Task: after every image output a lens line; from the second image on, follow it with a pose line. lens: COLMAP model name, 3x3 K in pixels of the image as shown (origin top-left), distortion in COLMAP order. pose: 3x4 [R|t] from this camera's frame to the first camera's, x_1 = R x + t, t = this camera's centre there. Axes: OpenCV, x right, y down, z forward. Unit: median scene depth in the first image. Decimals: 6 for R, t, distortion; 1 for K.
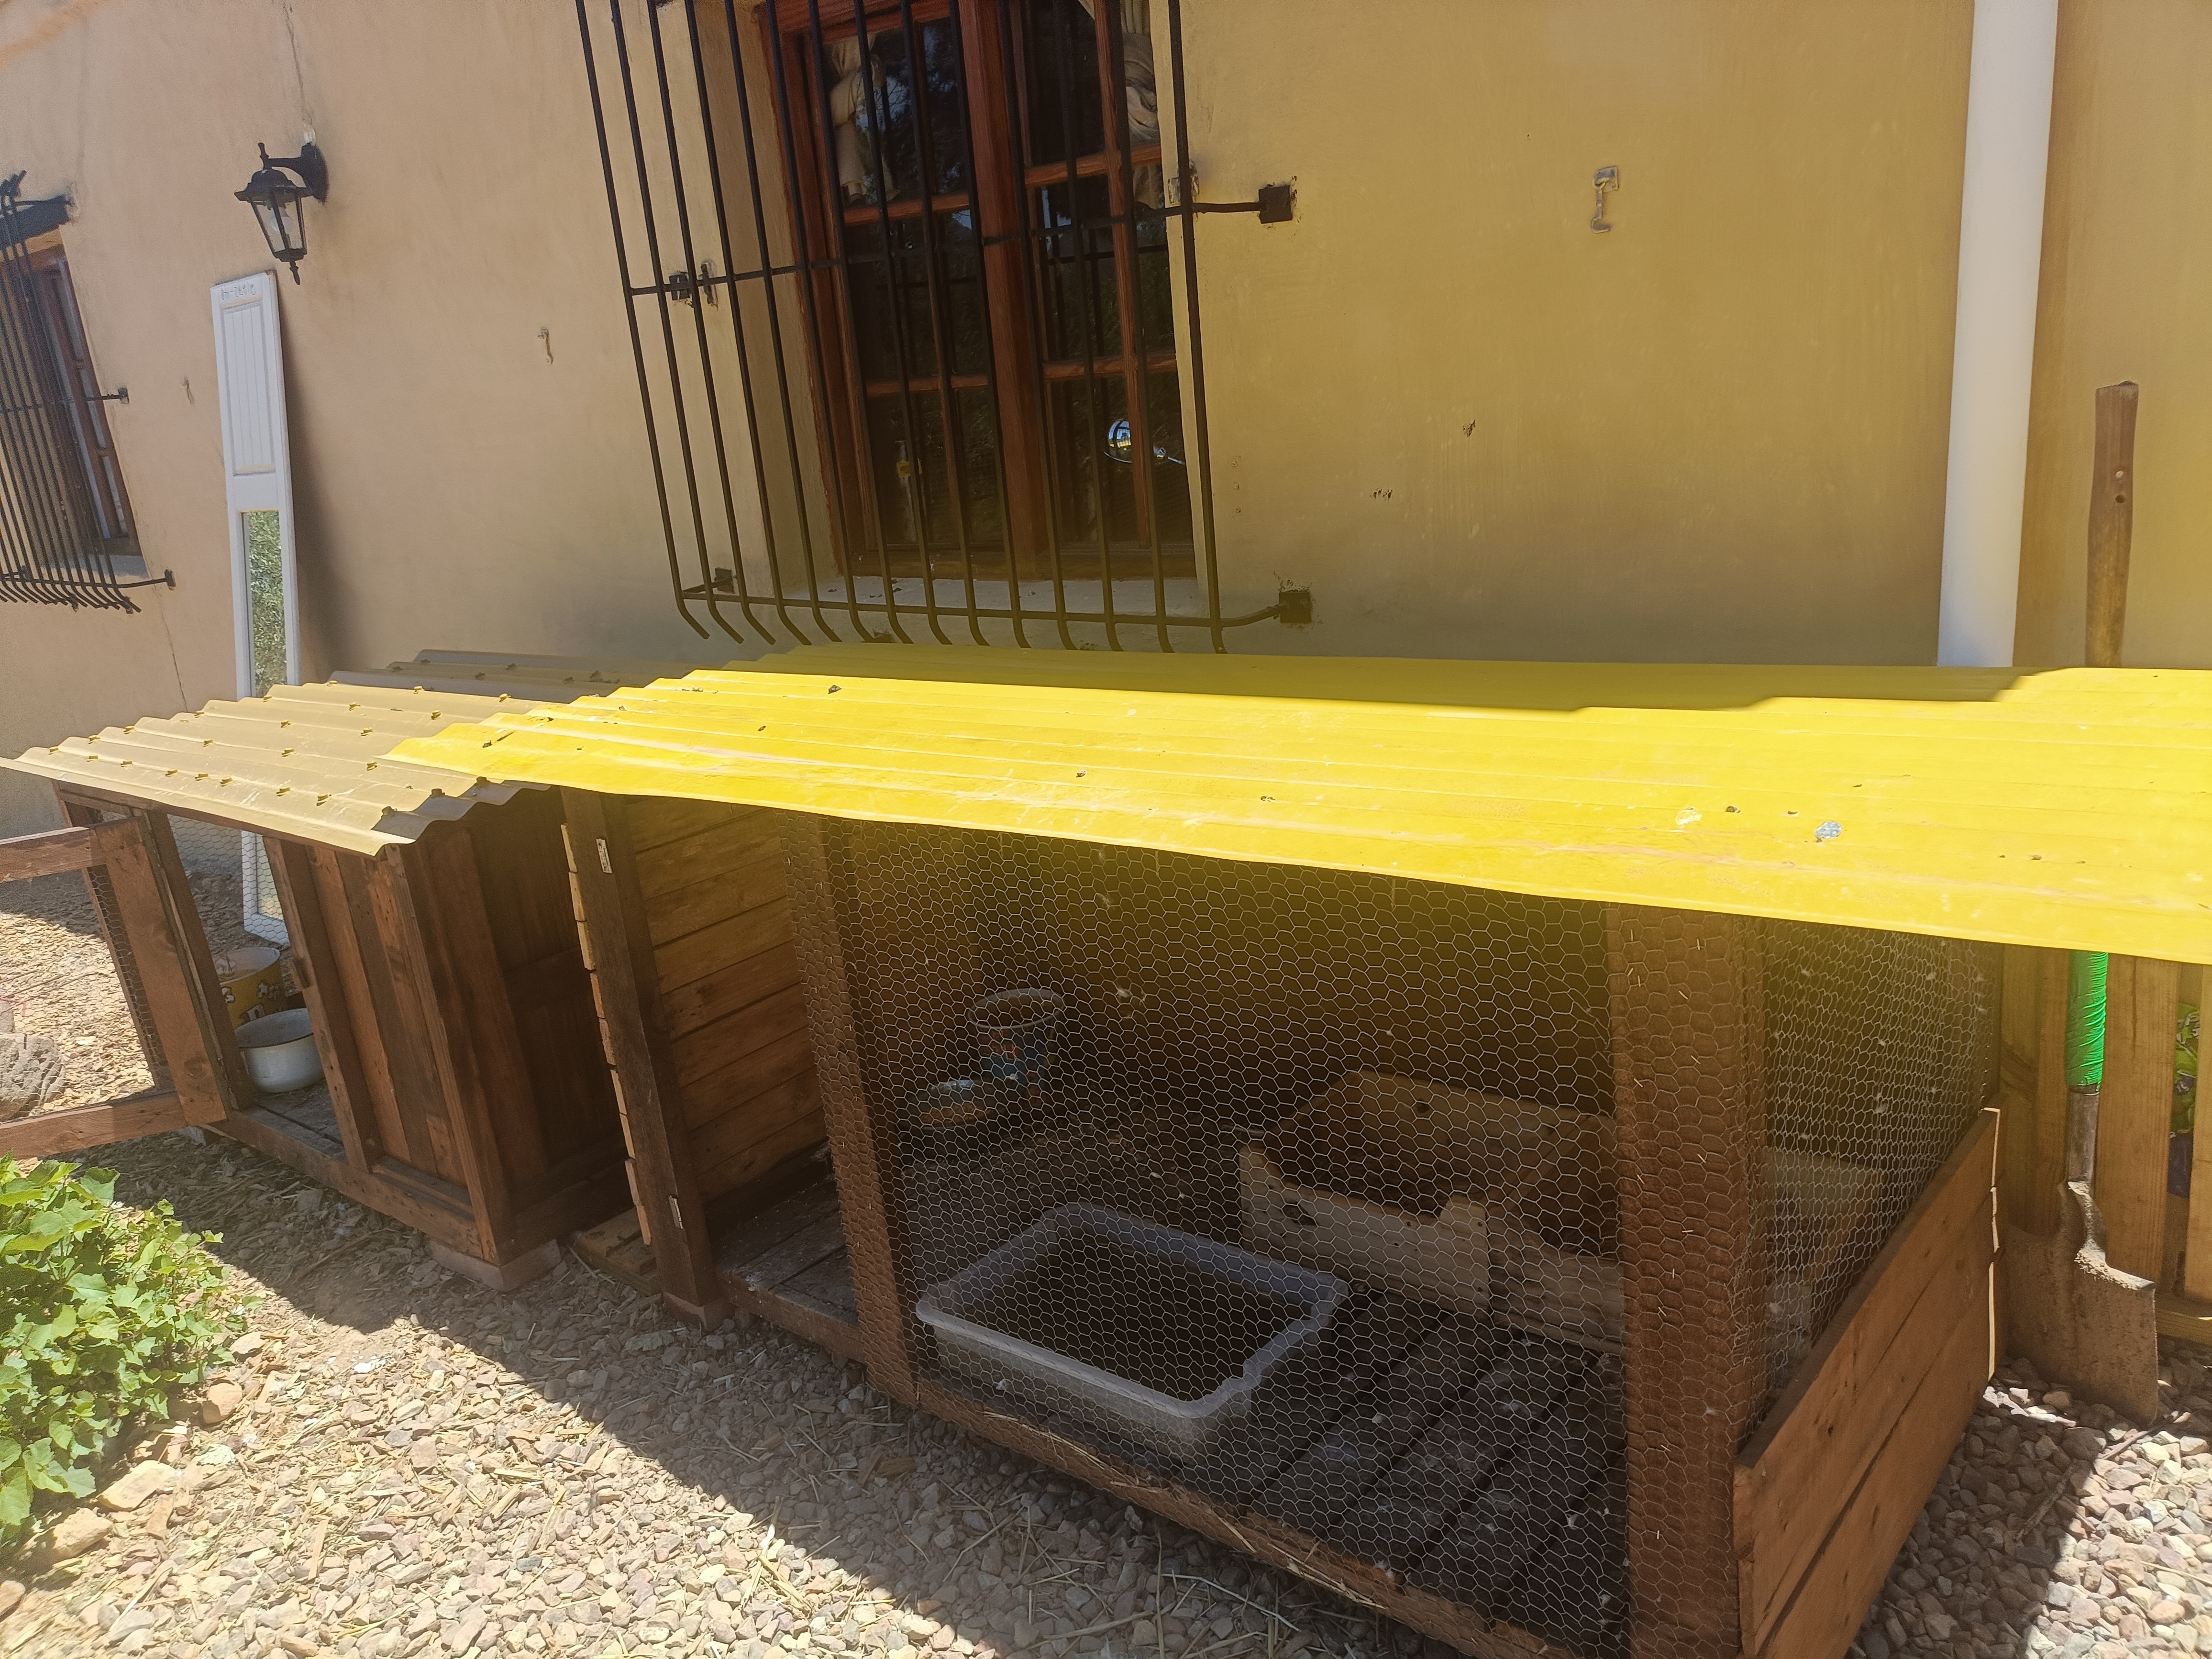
lens RADIAL K [[1662.5, 0, 1106.0], [0, 1662.5, 829.5], [0, 0, 1]] dist [0.019958, 0.003542]
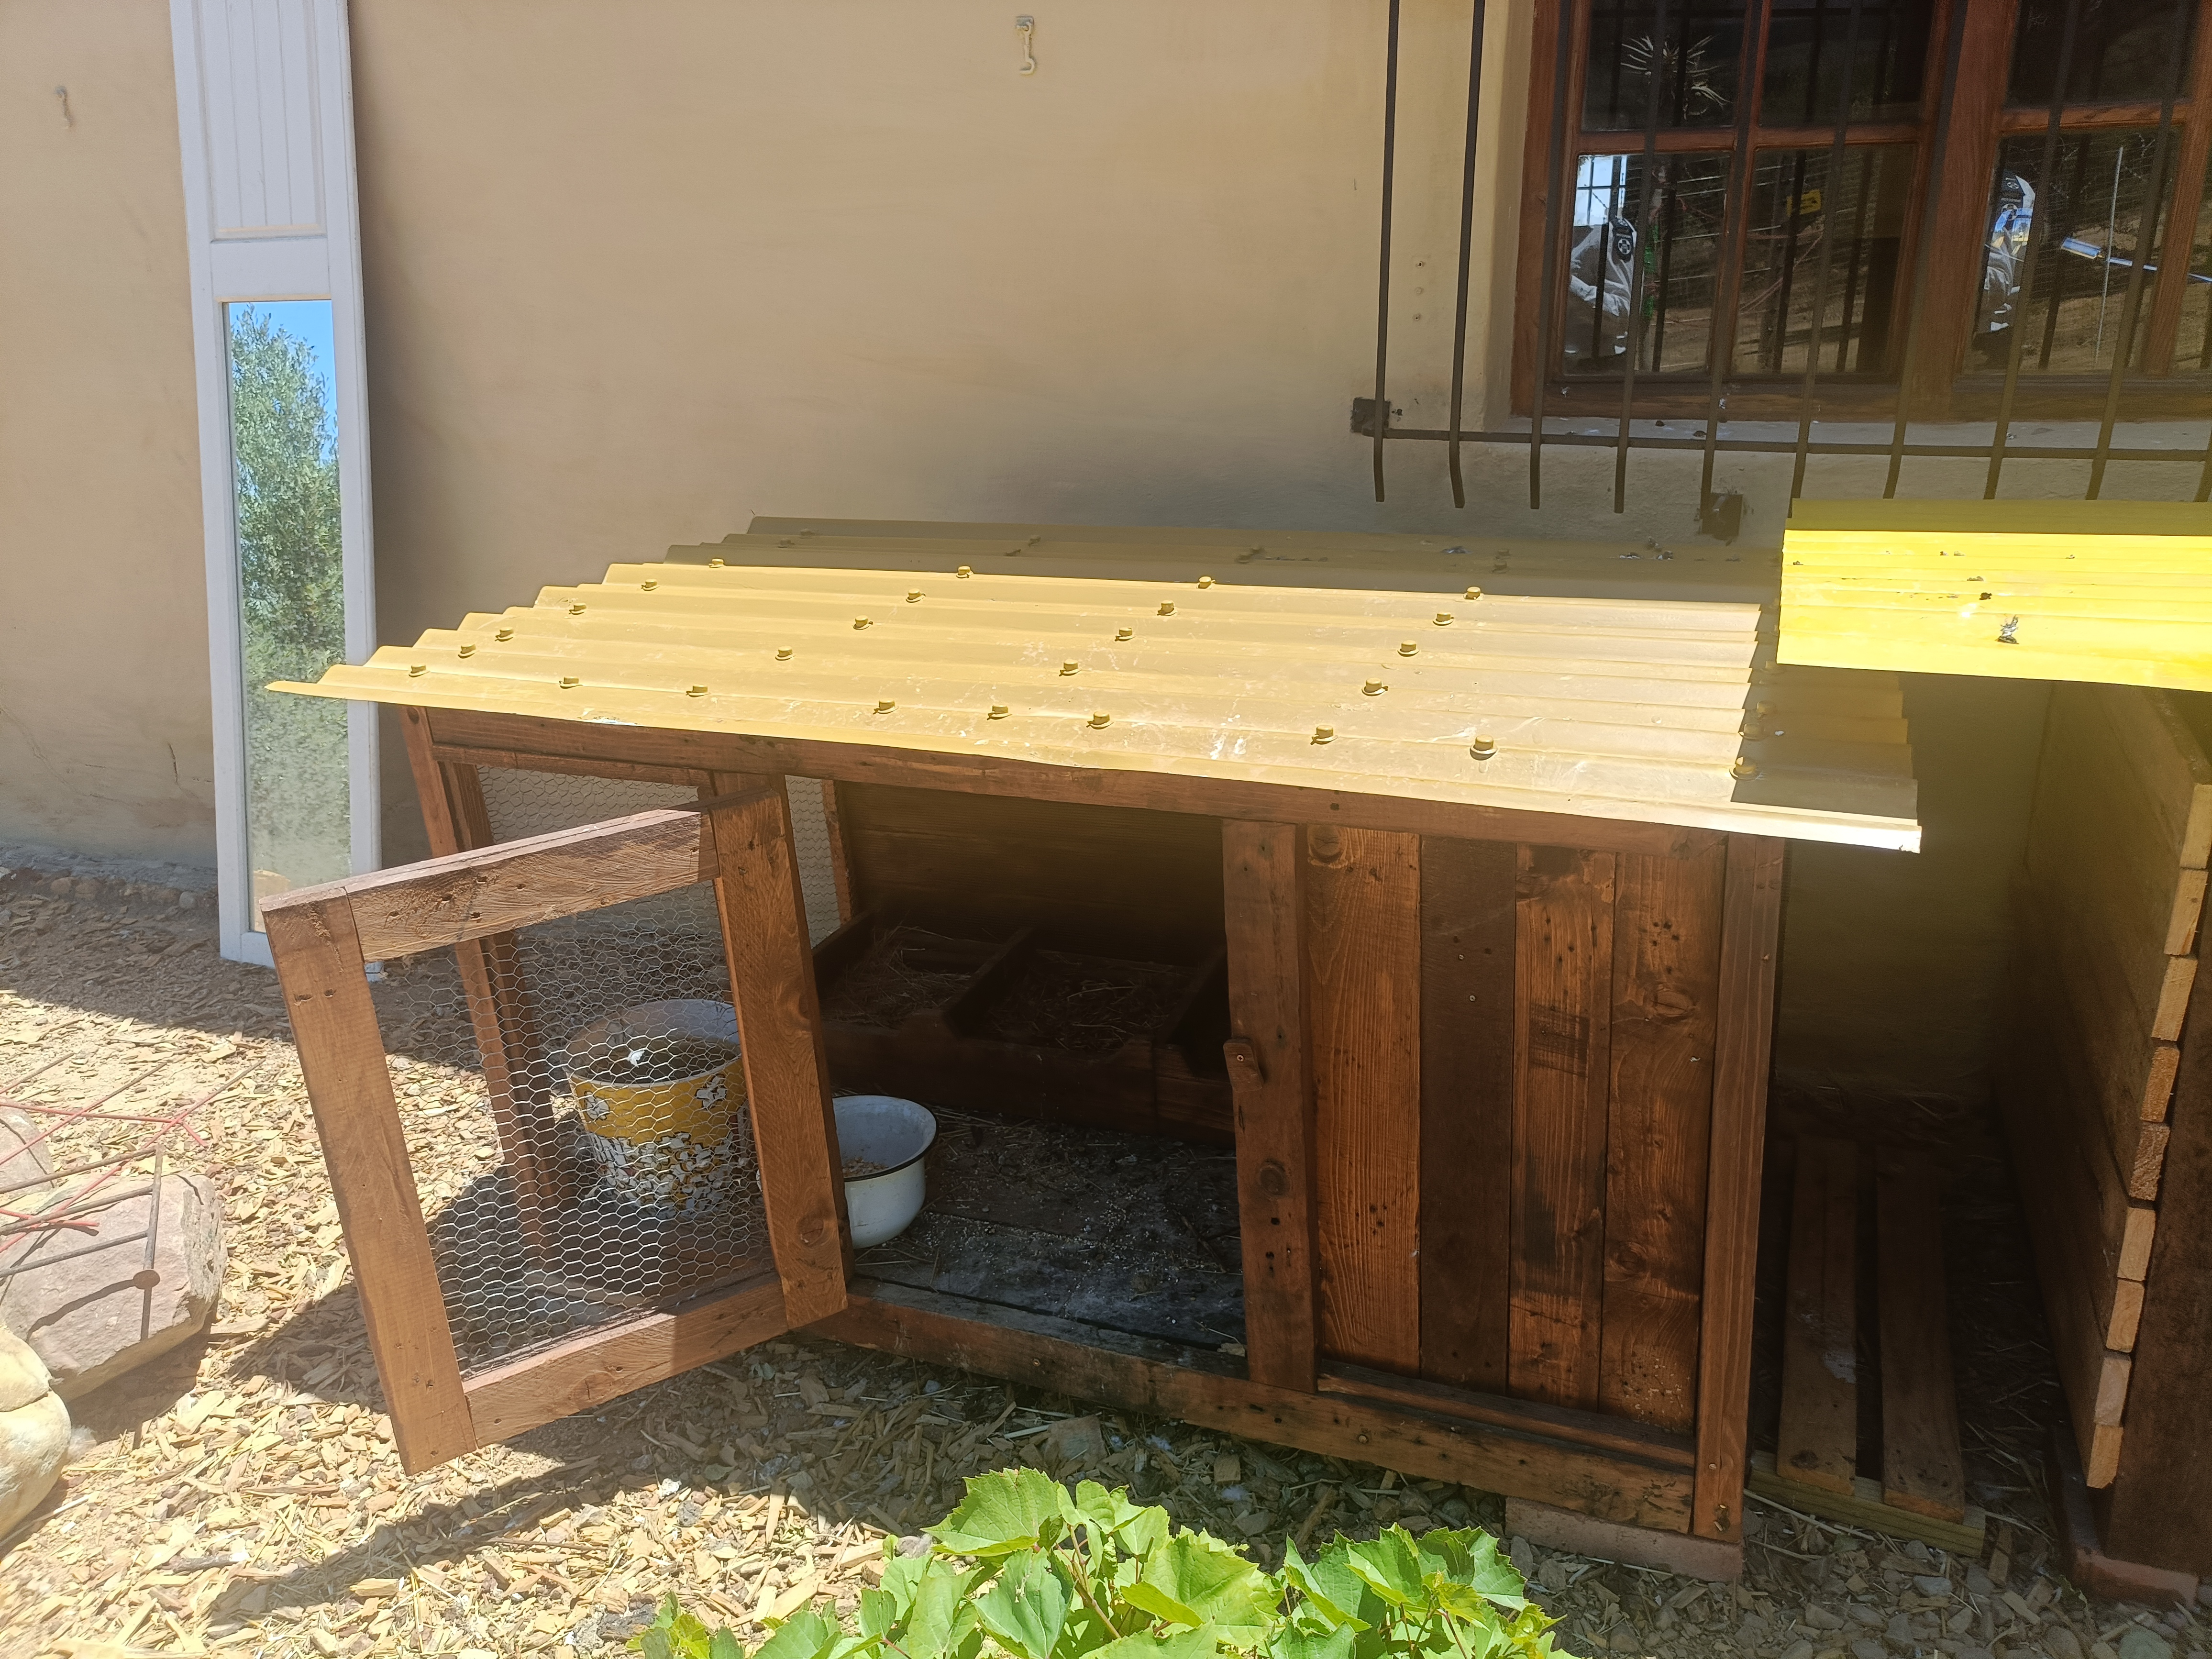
lens RADIAL K [[1662.5, 0, 1106.0], [0, 1662.5, 829.5], [0, 0, 1]] dist [0.019958, 0.003542]
pose [[0.950585, -0.037874, 0.308146, -0.643305], [0.025343, 0.998685, 0.044567, -0.015543], [-0.309429, -0.034556, 0.950295, 0.455265]]
